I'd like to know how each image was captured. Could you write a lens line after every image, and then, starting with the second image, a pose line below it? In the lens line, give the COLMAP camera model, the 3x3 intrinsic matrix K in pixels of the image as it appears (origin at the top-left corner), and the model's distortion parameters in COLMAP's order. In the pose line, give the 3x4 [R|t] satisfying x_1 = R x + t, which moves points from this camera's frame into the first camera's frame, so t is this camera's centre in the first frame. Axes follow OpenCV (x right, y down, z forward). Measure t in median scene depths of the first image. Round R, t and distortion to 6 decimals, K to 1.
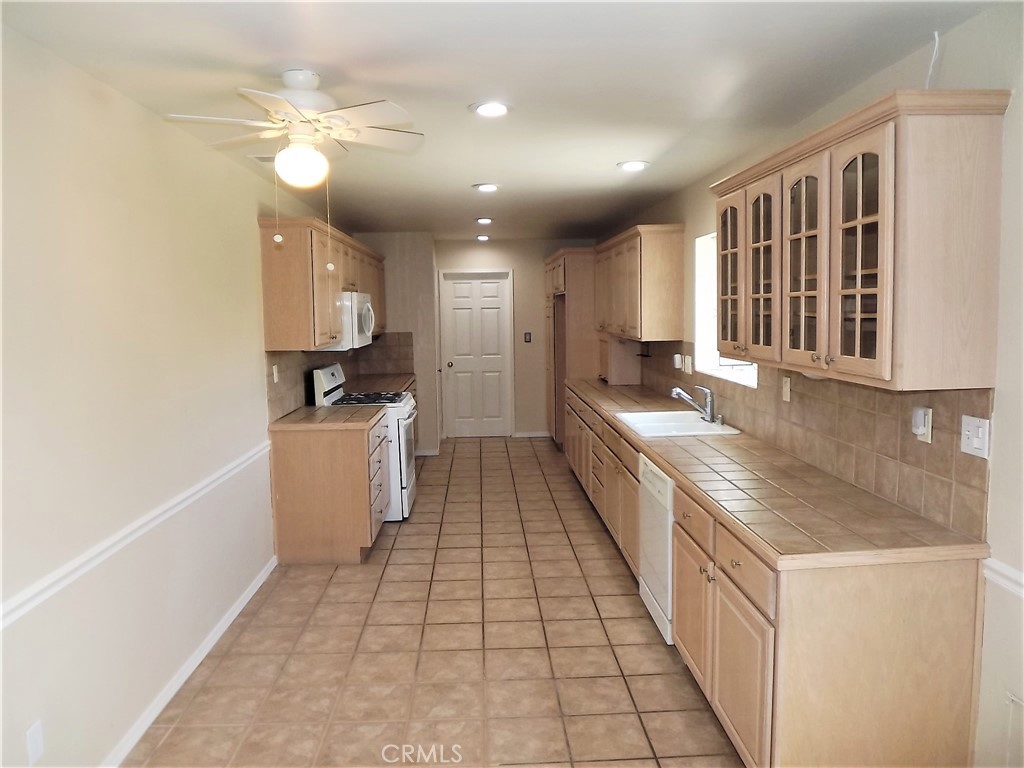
lens RADIAL K [[724.8, 0, 512.0], [0, 724.8, 384.0], [0, 0, 1]] dist [-0.056952, 0.010303]
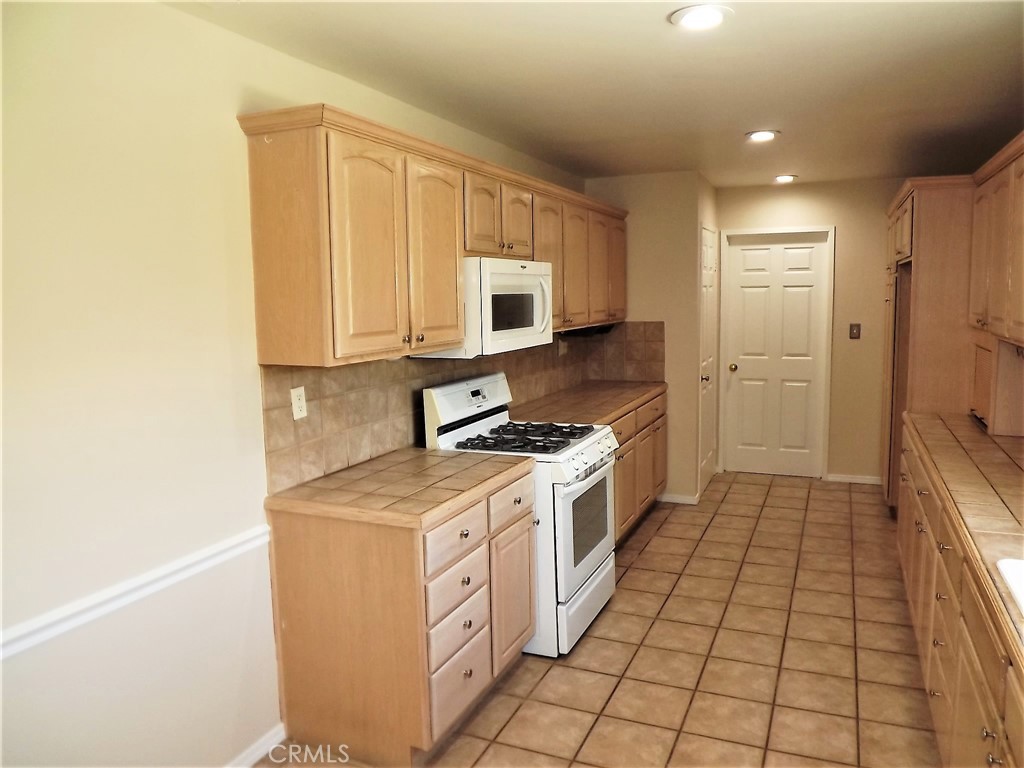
lens RADIAL K [[726.5, 0, 535.6], [0, 726.5, 383.7], [0, 0, 1]] dist [-0.064734, -0.000586]
pose [[0.903727, 0.052800, -0.424841, 0.073201], [-0.041036, 0.998480, 0.036802, -0.055541], [0.426138, -0.015825, 0.904520, 0.554000]]
